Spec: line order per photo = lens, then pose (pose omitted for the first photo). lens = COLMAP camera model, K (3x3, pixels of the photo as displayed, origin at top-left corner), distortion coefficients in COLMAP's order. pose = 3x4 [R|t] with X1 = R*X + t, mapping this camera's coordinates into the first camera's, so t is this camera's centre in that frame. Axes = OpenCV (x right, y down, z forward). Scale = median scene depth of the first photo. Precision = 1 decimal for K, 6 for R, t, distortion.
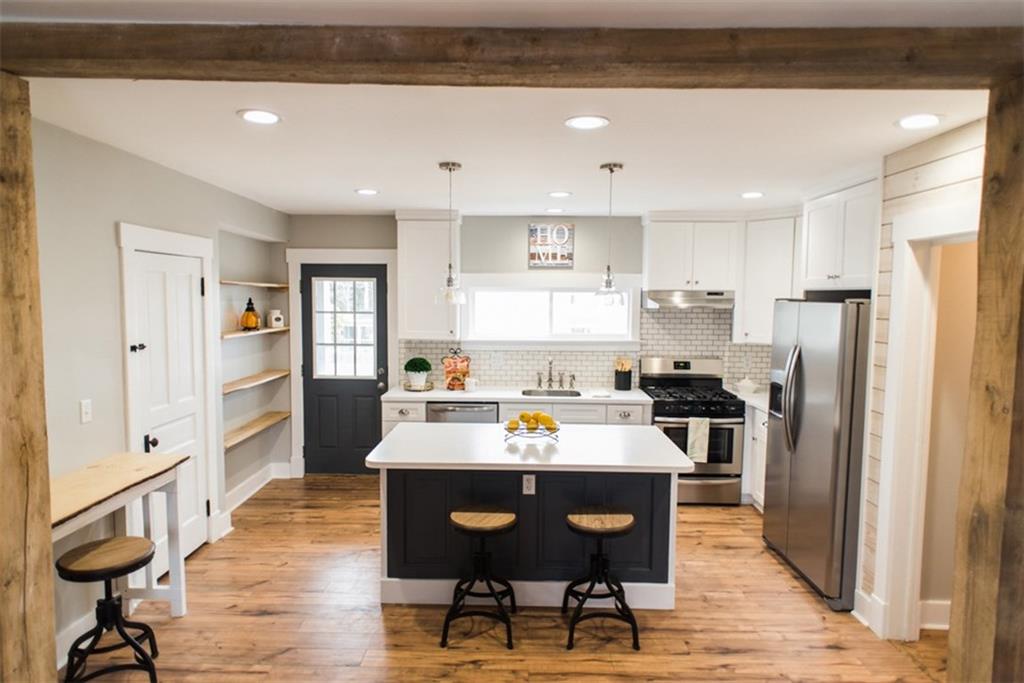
lens RADIAL K [[588.0, 0, 502.0], [0, 588.0, 340.0], [0, 0, 1]] dist [0.022595, -0.013524]
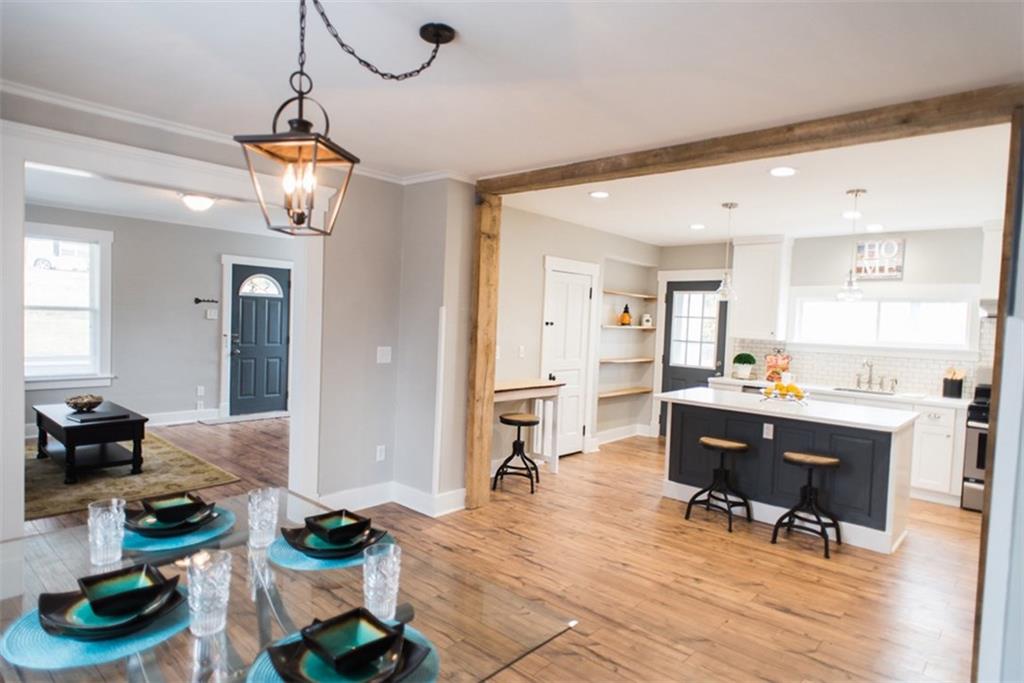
lens RADIAL K [[588.0, 0, 513.7], [0, 588.0, 340.5], [0, 0, 1]] dist [0.022595, -0.013524]
pose [[0.753026, 0.045045, -0.656447, 0.332004], [-0.082767, 0.996214, -0.026584, 0.082468], [0.652764, 0.074350, 0.753904, -0.290177]]
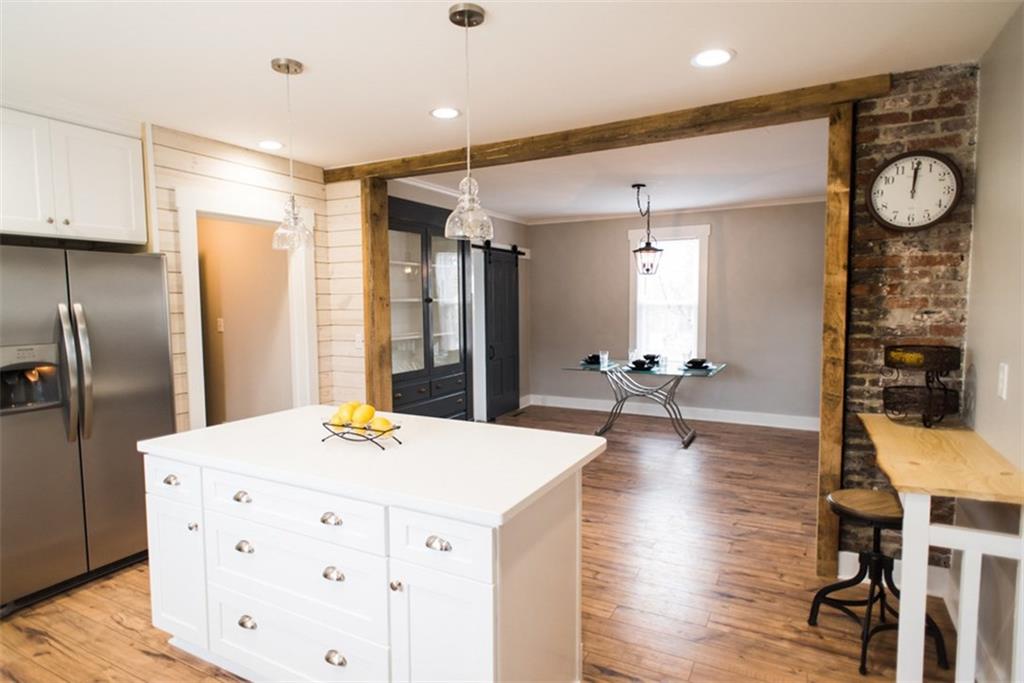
lens RADIAL K [[588.0, 0, 515.9], [0, 588.0, 349.0], [0, 0, 1]] dist [0.022595, -0.013524]
pose [[-0.905853, -0.033756, 0.422244, -0.288052], [0.034392, 0.987667, 0.152742, -0.025294], [-0.422193, 0.152884, -0.893521, 1.115256]]
